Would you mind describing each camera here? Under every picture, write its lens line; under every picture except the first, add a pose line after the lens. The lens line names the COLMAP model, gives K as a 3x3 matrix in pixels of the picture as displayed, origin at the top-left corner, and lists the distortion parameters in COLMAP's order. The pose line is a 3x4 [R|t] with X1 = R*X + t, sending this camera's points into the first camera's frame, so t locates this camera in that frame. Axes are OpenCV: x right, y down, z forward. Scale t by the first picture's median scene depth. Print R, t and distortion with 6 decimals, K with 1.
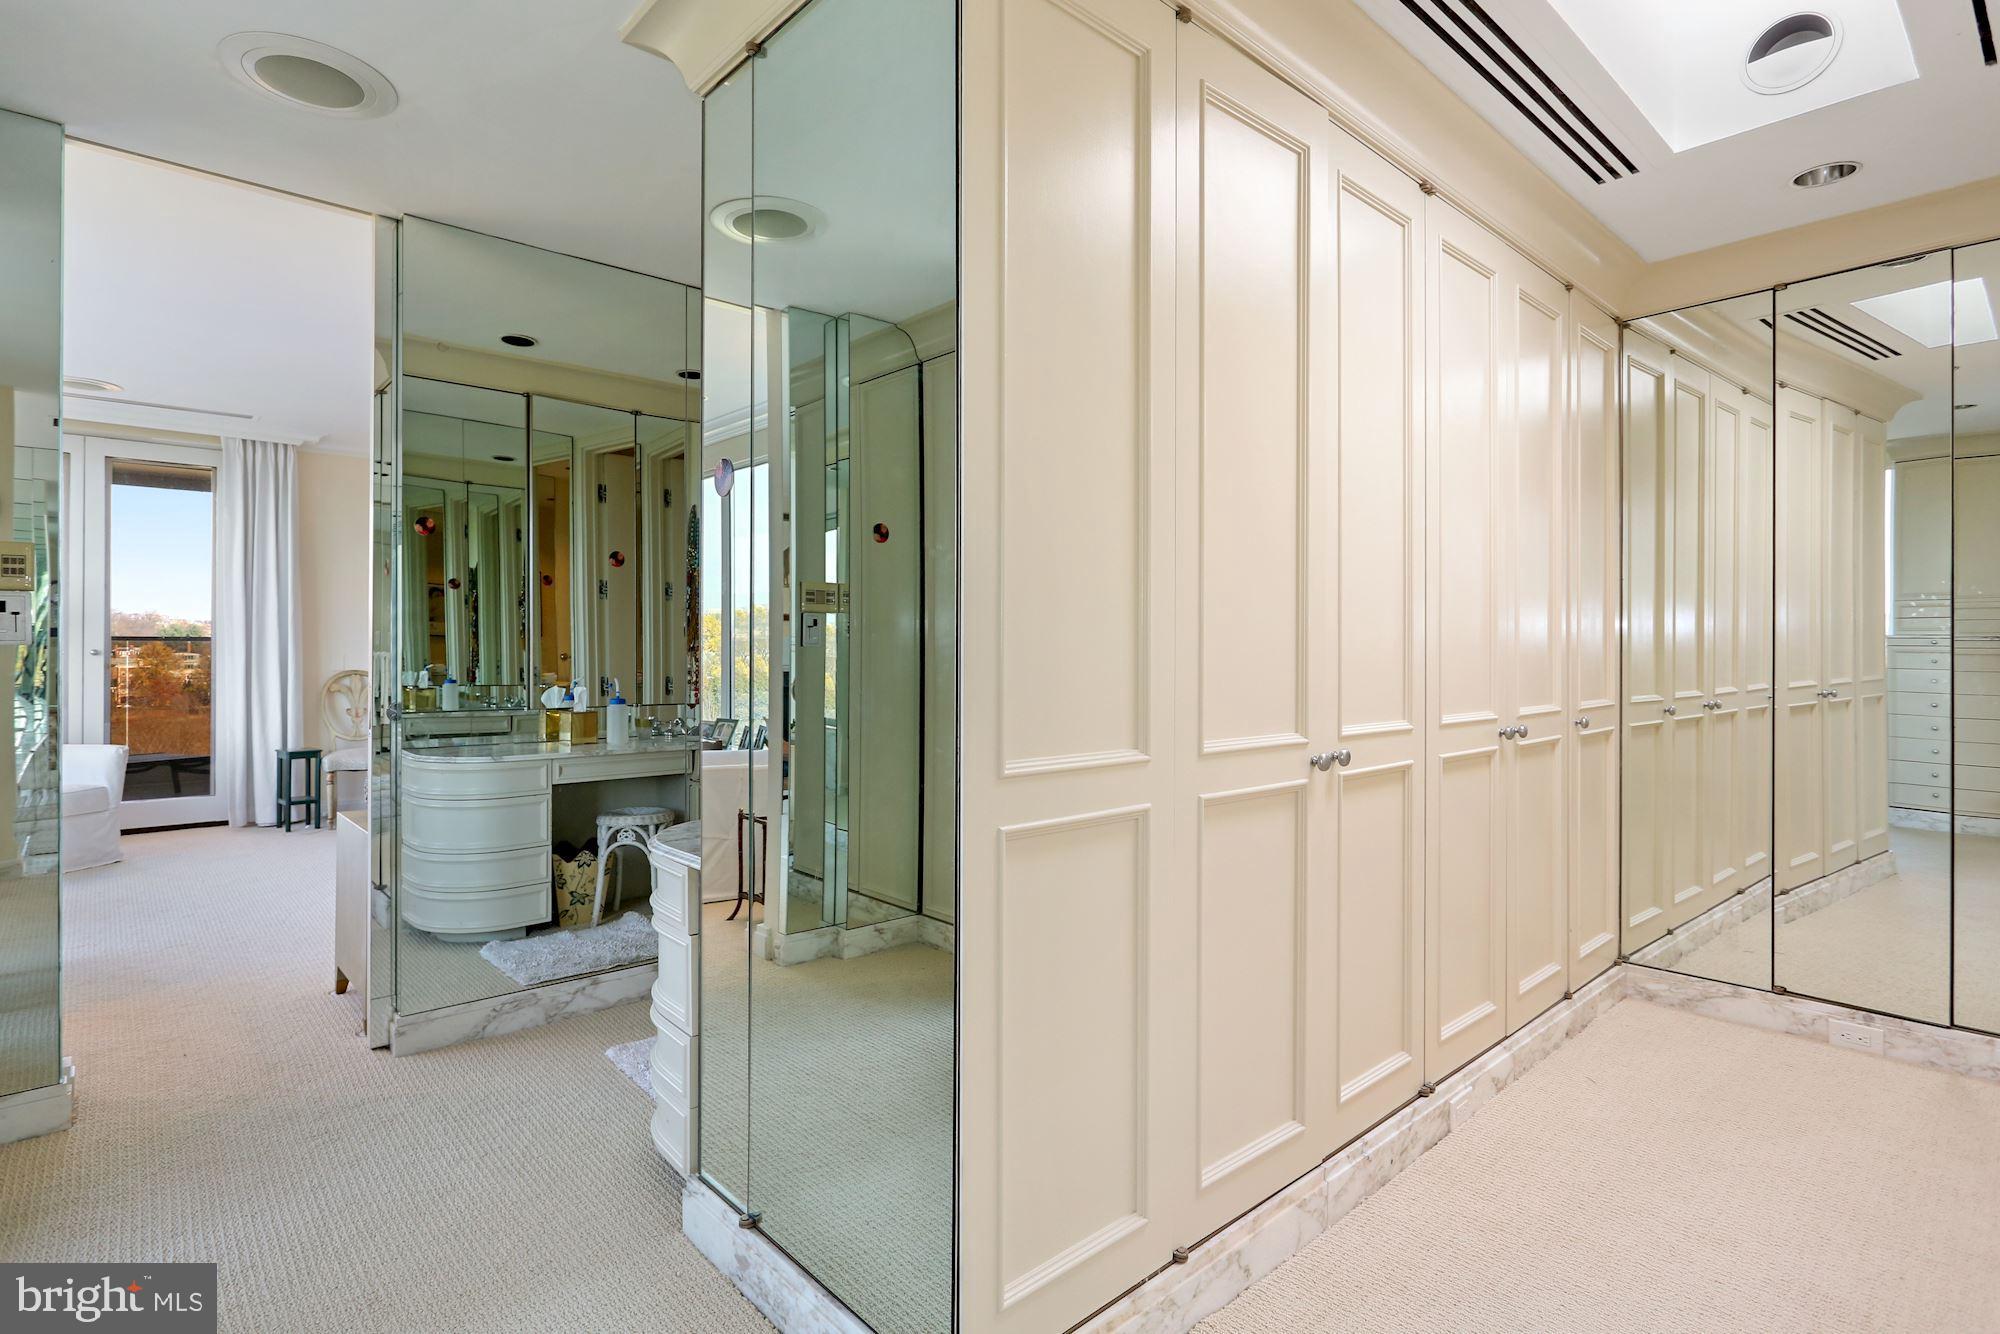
lens RADIAL K [[979.3, 0, 962.5], [0, 979.3, 641.7], [0, 0, 1]] dist [-0.002098, 0.001147]
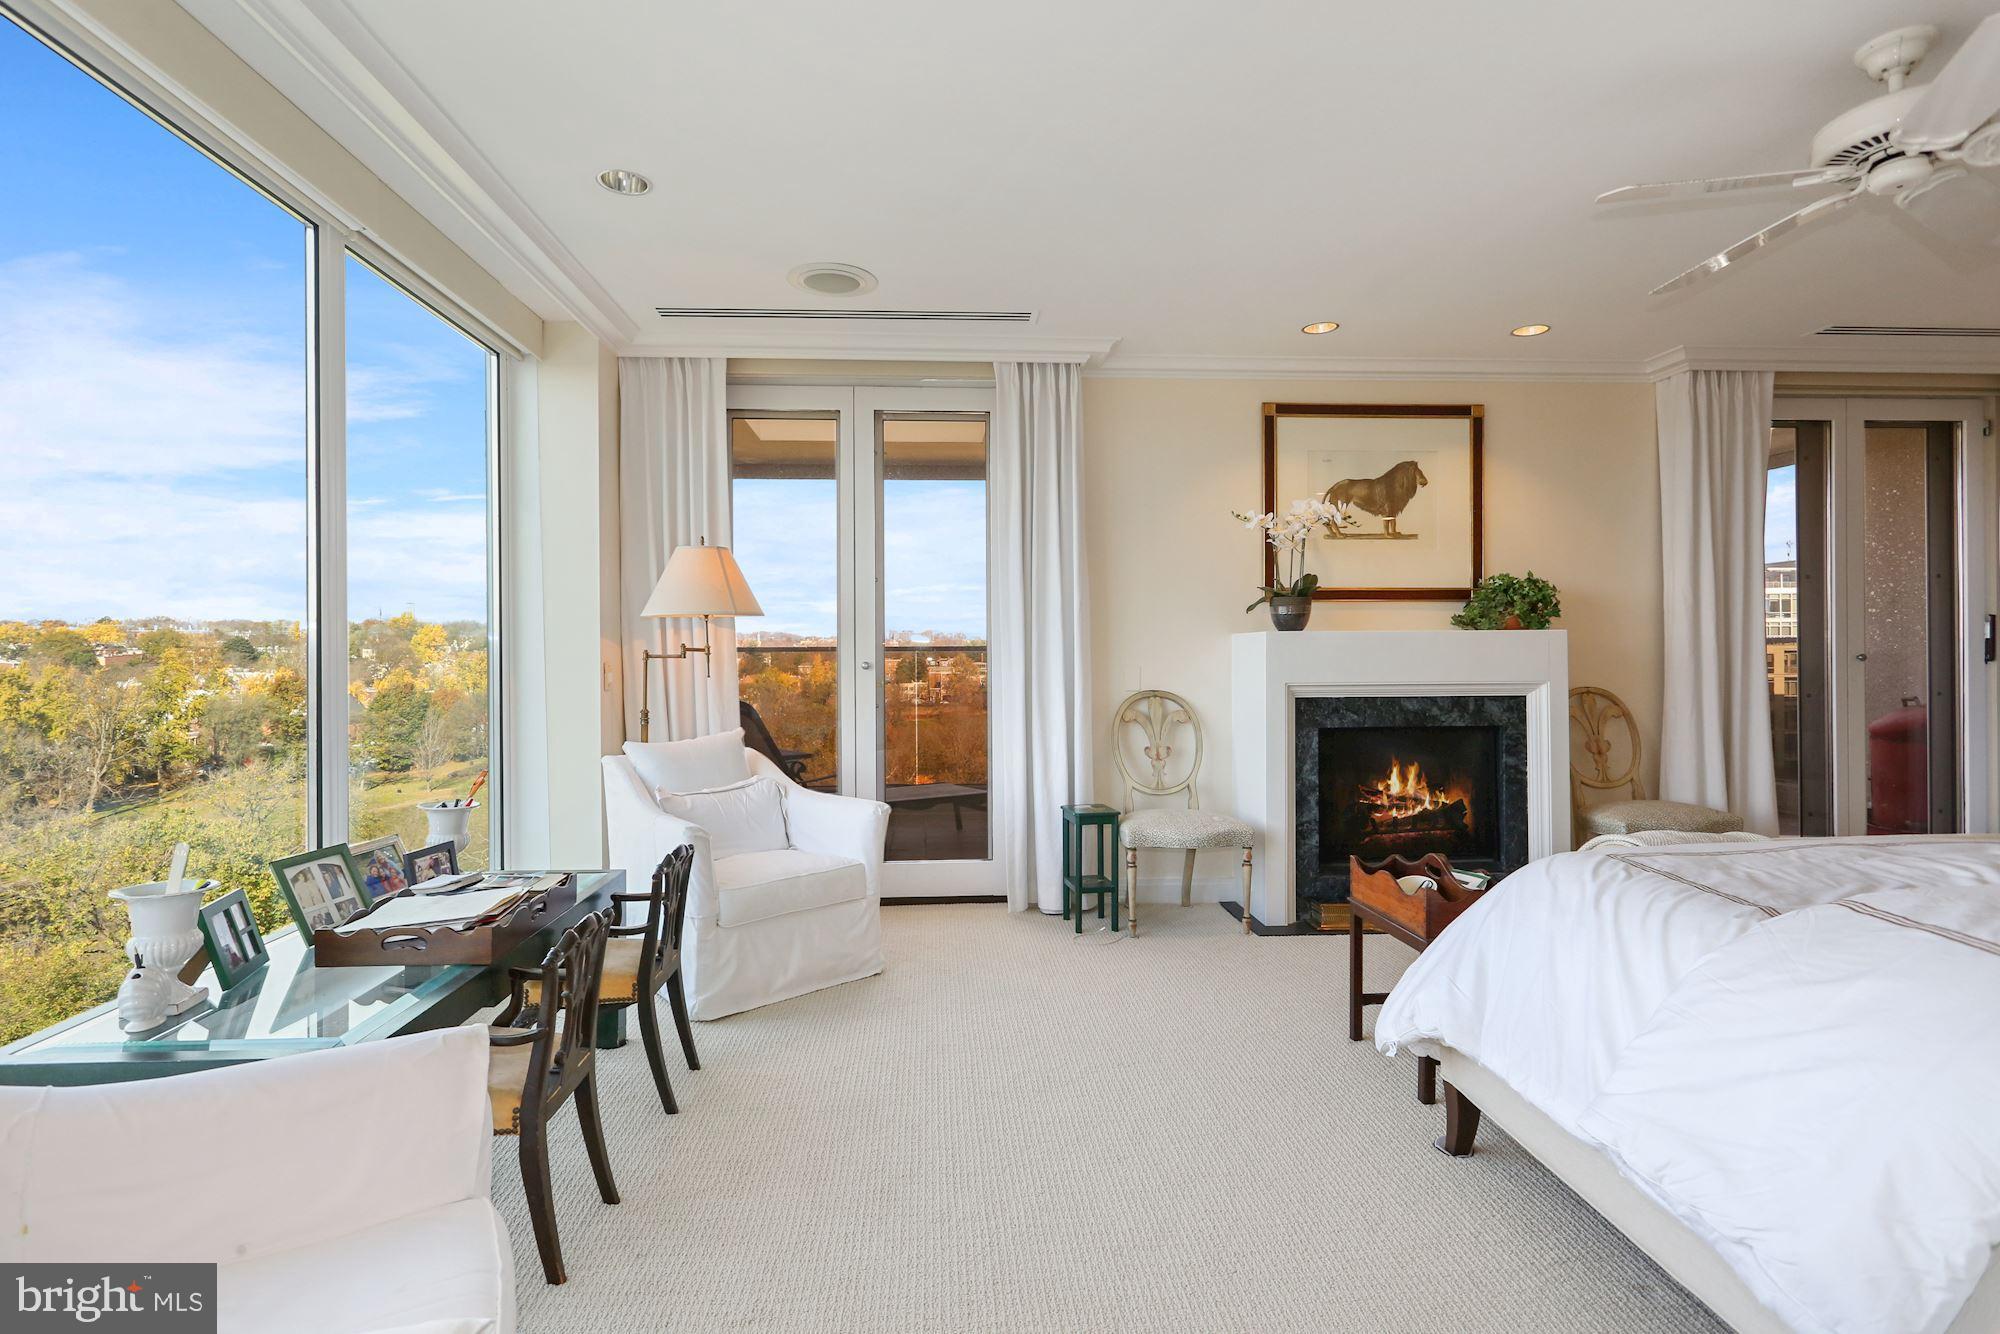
lens RADIAL K [[979.3, 0, 1009.2], [0, 979.3, 647.5], [0, 0, 1]] dist [-0.002098, 0.001147]
pose [[0.803656, -0.012158, -0.594970, -0.317688], [0.010633, 0.999925, -0.006071, 0.002198], [0.594999, -0.001447, 0.803725, 0.421391]]
